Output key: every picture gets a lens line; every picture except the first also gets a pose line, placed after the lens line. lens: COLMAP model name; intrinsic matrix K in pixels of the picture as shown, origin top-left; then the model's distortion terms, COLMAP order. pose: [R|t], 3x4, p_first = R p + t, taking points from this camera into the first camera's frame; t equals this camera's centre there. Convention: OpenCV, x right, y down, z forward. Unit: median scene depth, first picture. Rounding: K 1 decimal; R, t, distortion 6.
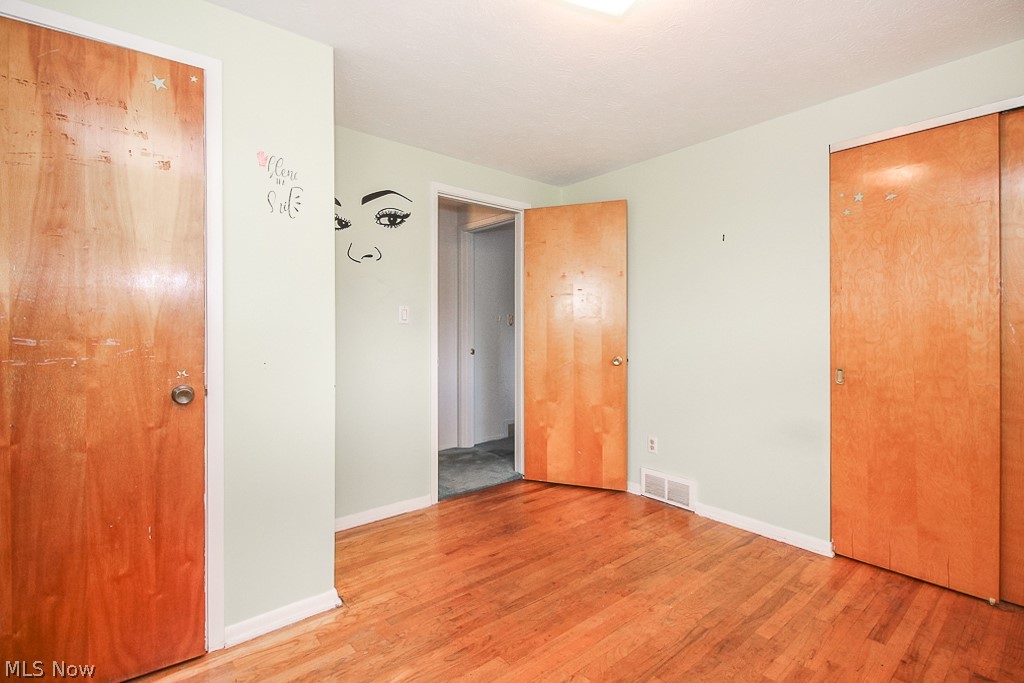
lens RADIAL K [[479.5, 0, 510.6], [0, 479.5, 337.2], [0, 0, 1]] dist [-0.019960, -0.000882]
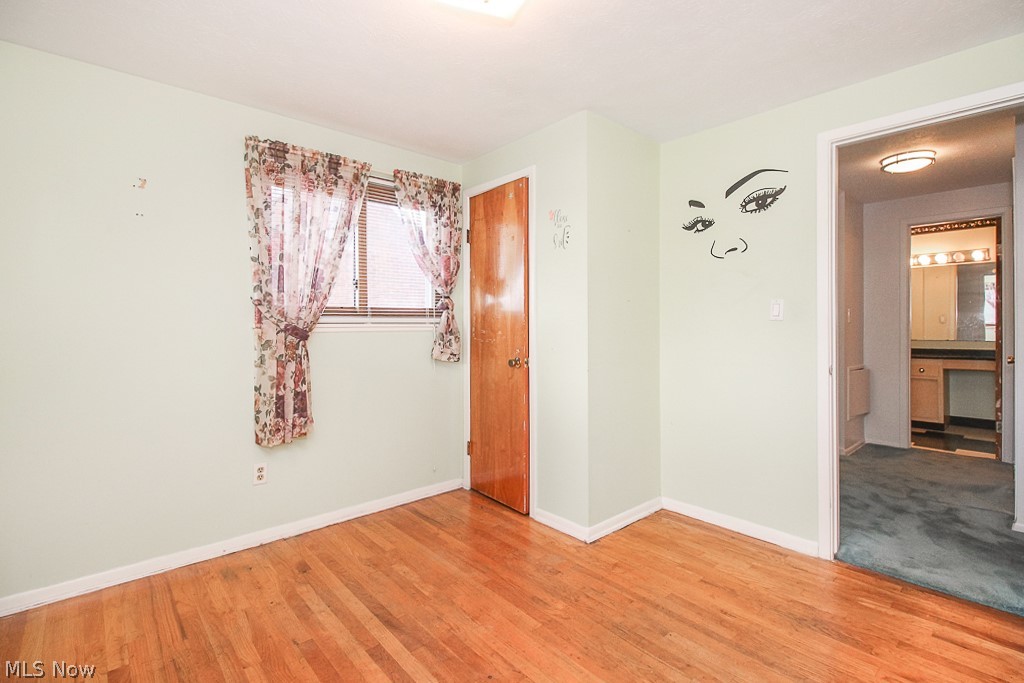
lens RADIAL K [[479.5, 0, 510.6], [0, 479.5, 337.2], [0, 0, 1]] dist [-0.019960, -0.000882]
pose [[-0.001554, 0.028148, -0.999603, 0.683473], [-0.015965, 0.999476, 0.028169, -0.016857], [0.999871, 0.016003, -0.001104, 0.588584]]
